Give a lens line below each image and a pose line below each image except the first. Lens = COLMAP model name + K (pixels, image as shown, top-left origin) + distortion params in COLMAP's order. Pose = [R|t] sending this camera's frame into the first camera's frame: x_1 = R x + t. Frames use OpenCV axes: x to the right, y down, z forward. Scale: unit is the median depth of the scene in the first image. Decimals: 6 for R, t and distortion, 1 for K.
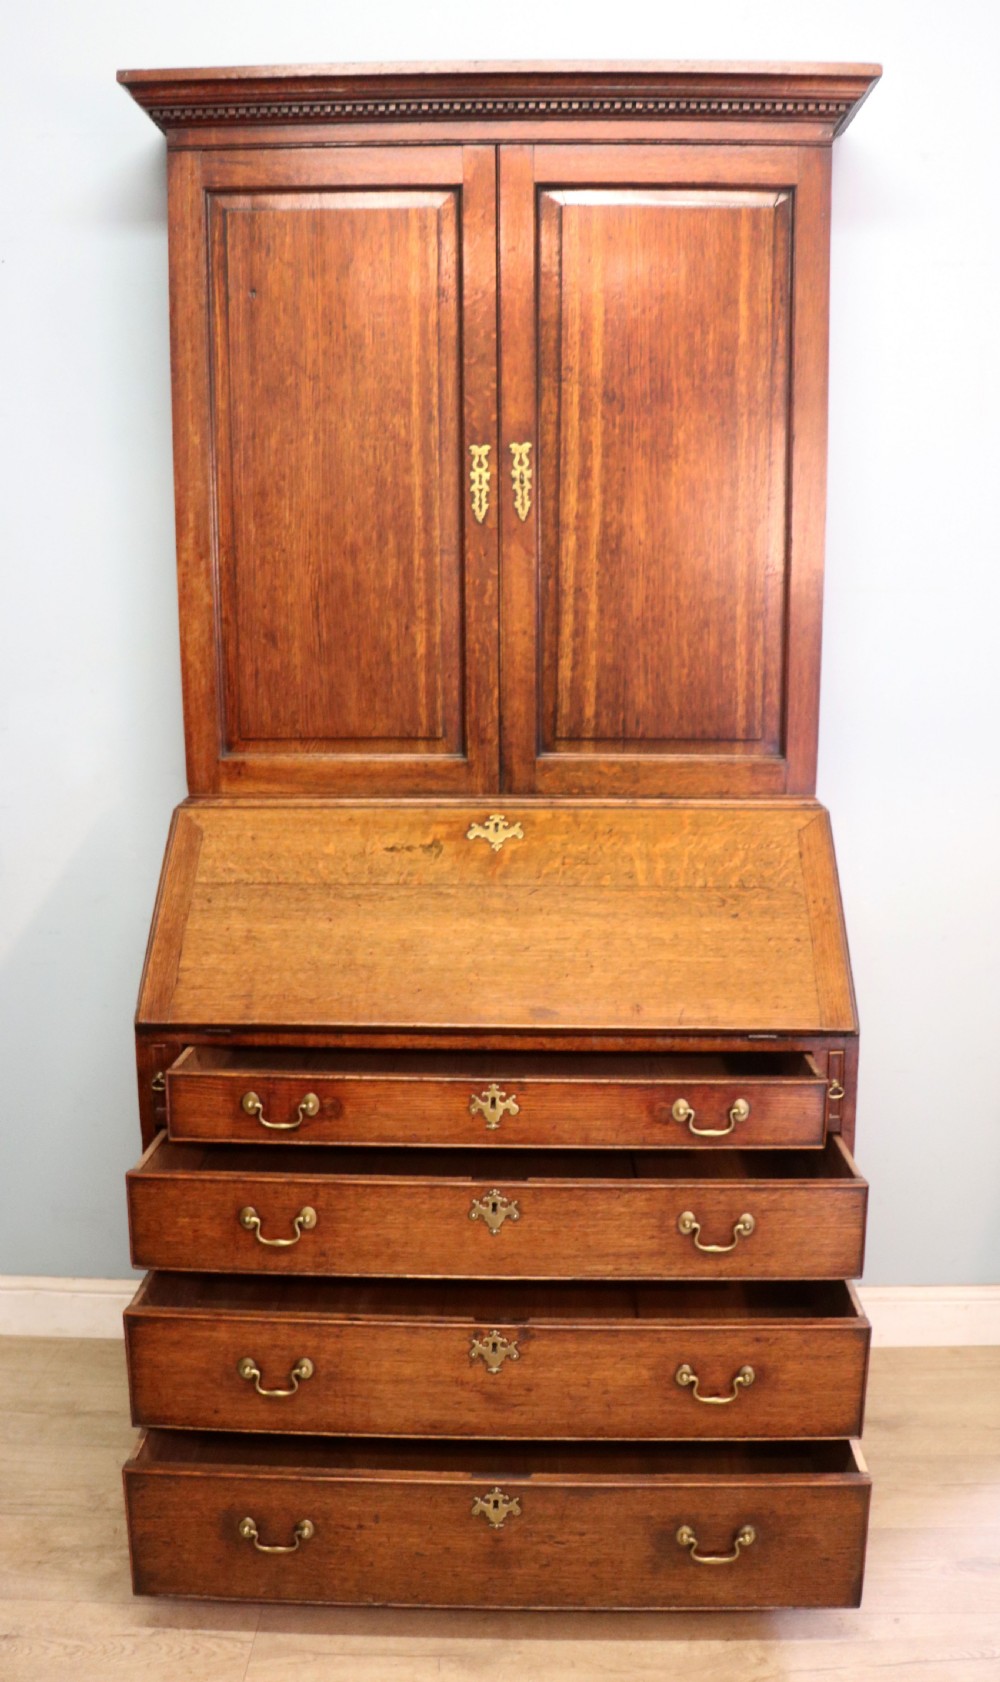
lens RADIAL K [[1491.7, 0, 511.9], [0, 1491.7, 891.8], [0, 0, 1]] dist [-0.193499, 0.169710]
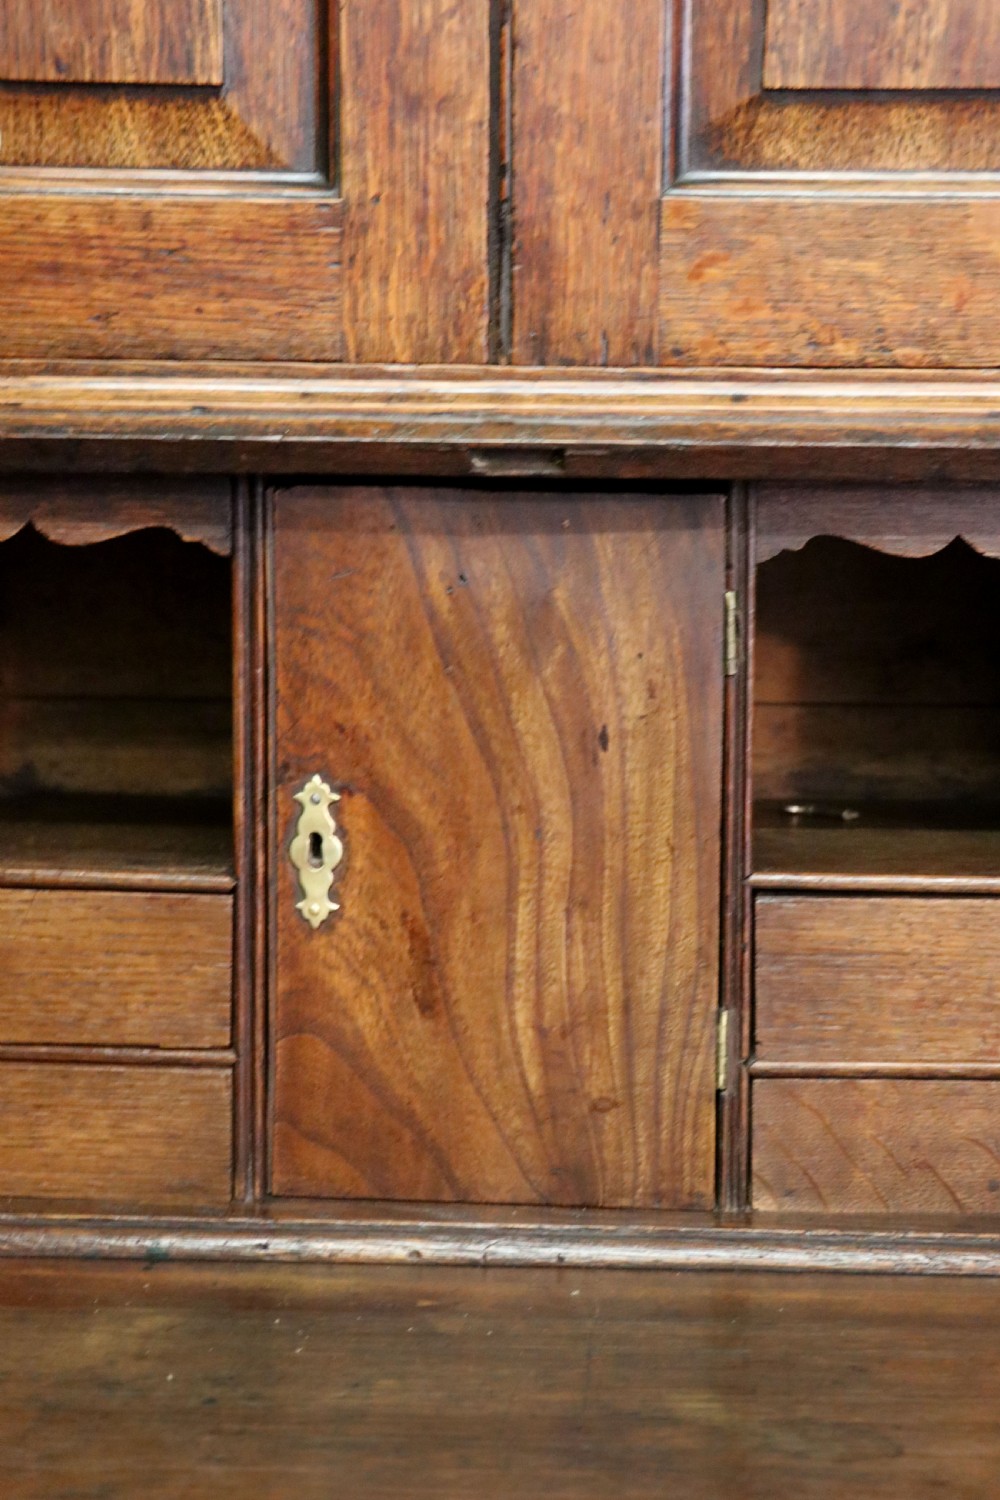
lens RADIAL K [[2430.5, 0, 477.9], [0, 2430.5, 761.7], [0, 0, 1]] dist [0.071707, 0.000000]
pose [[0.999898, 0.011195, -0.008841, -0.006731], [-0.011836, 0.997028, -0.076120, 0.018974], [0.007962, 0.076217, 0.997059, 0.686660]]
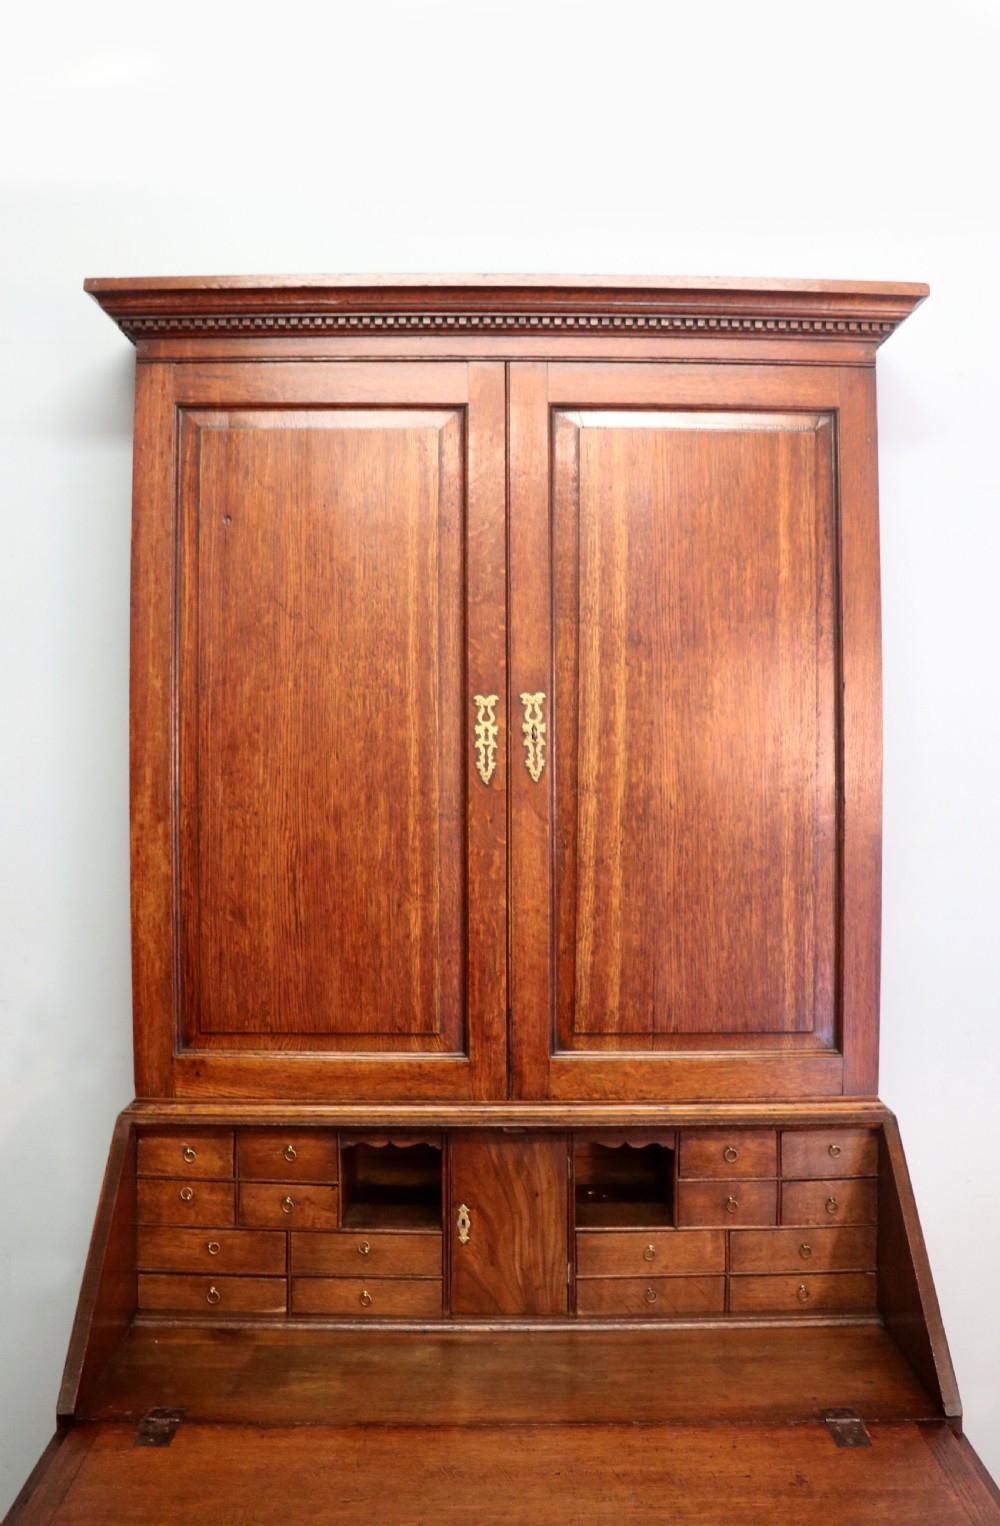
lens RADIAL K [[1432.7, 0, 513.1], [0, 1432.7, 716.2], [0, 0, 1]] dist [-0.130203, 0.000000]
pose [[0.999345, 0.002594, 0.036089, -0.036214], [0.005595, 0.974349, -0.224974, -0.101106], [-0.035747, 0.225028, 0.973696, 0.176051]]
